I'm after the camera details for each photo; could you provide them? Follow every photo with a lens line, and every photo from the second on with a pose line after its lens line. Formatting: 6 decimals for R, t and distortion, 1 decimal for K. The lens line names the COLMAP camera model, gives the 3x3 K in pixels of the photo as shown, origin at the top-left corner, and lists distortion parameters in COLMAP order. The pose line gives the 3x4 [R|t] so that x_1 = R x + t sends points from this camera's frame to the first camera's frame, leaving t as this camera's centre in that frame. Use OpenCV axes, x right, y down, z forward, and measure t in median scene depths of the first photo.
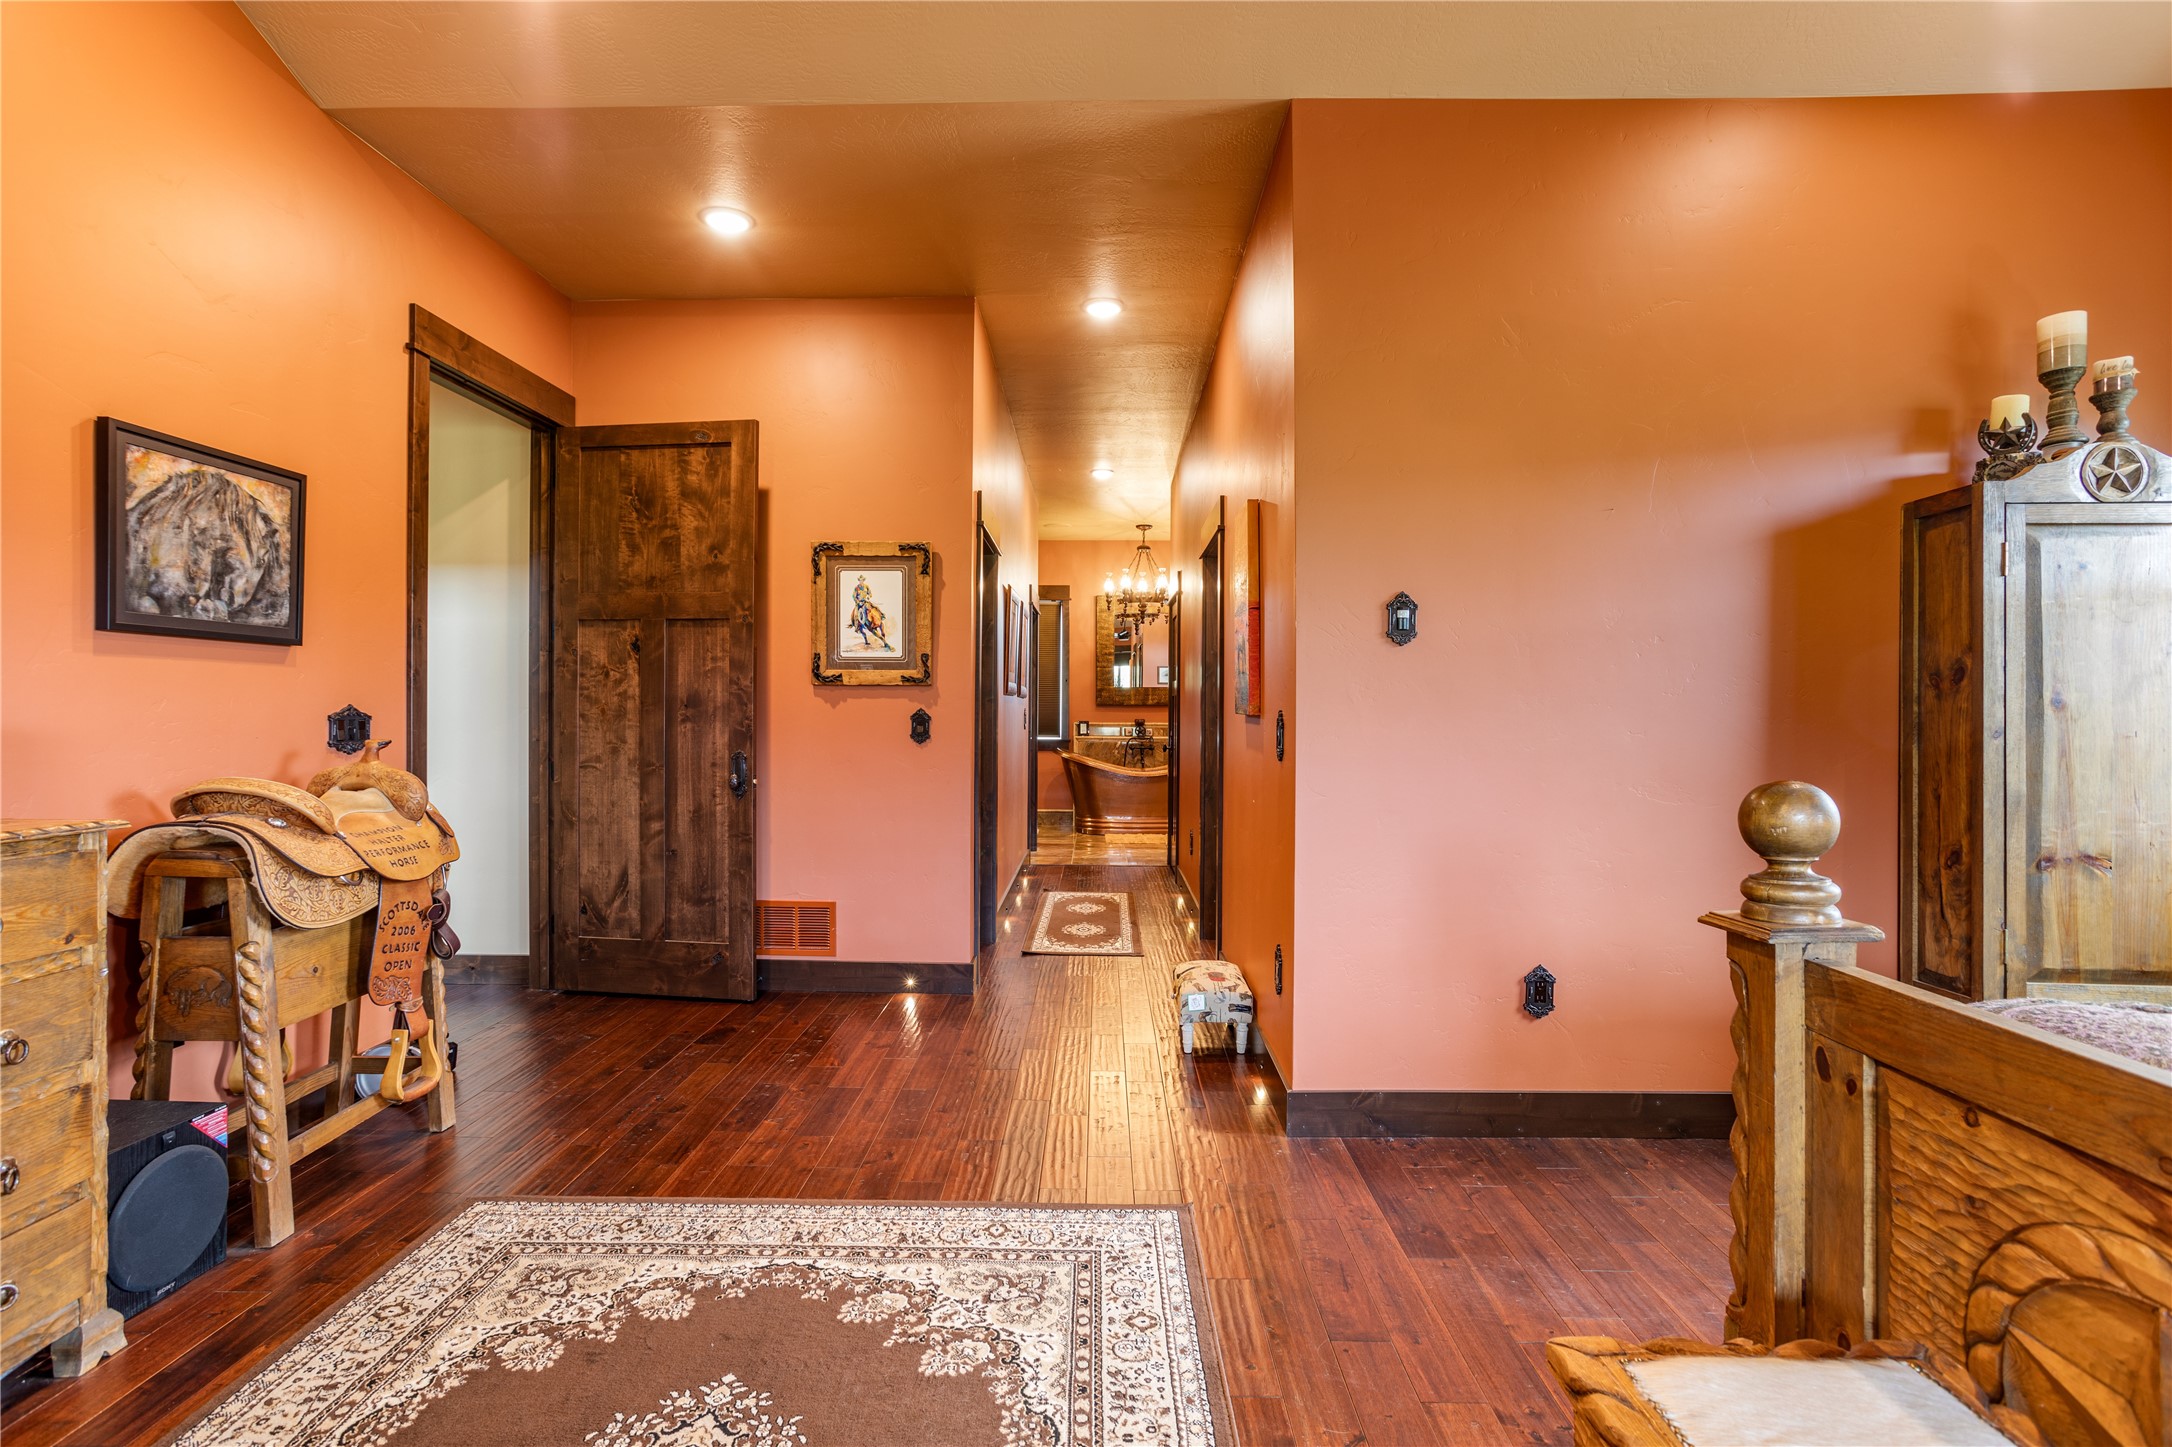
lens RADIAL K [[1045.4, 0, 1076.3], [0, 1045.4, 724.9], [0, 0, 1]] dist [-0.032639, -0.000431]
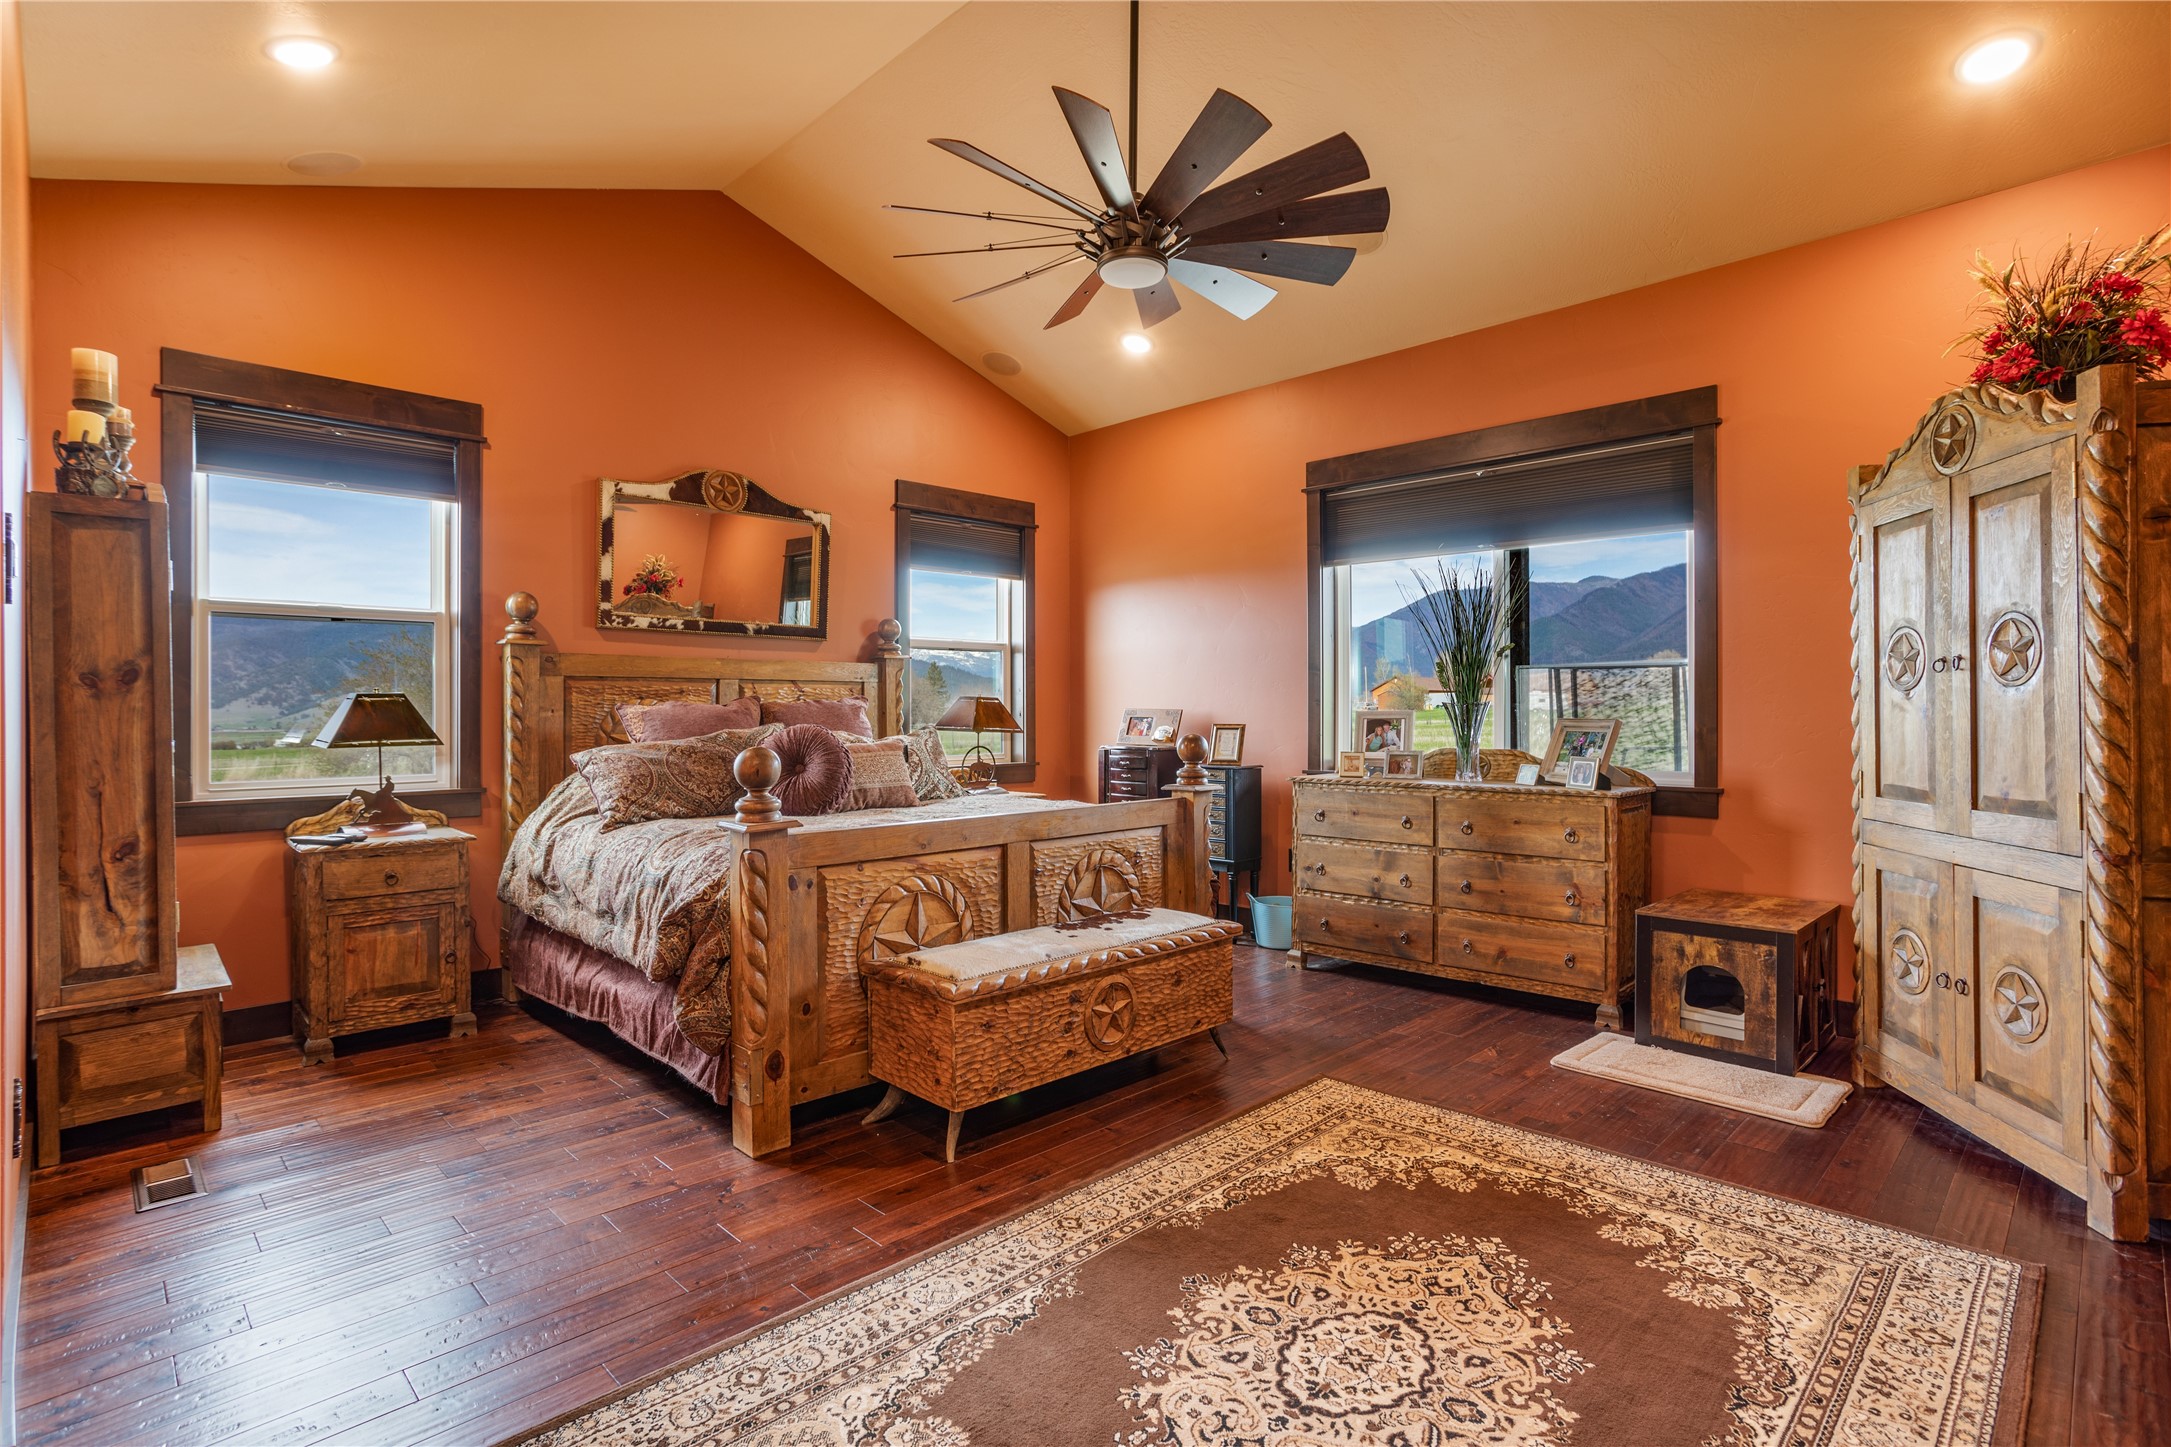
lens RADIAL K [[1045.0, 0, 1081.4], [0, 1045.0, 708.8], [0, 0, 1]] dist [-0.032639, -0.000431]
pose [[-0.724997, -0.001311, 0.688750, -0.580844], [0.009413, 0.999886, 0.011812, -0.018427], [-0.688687, 0.015047, -0.724902, 1.085215]]
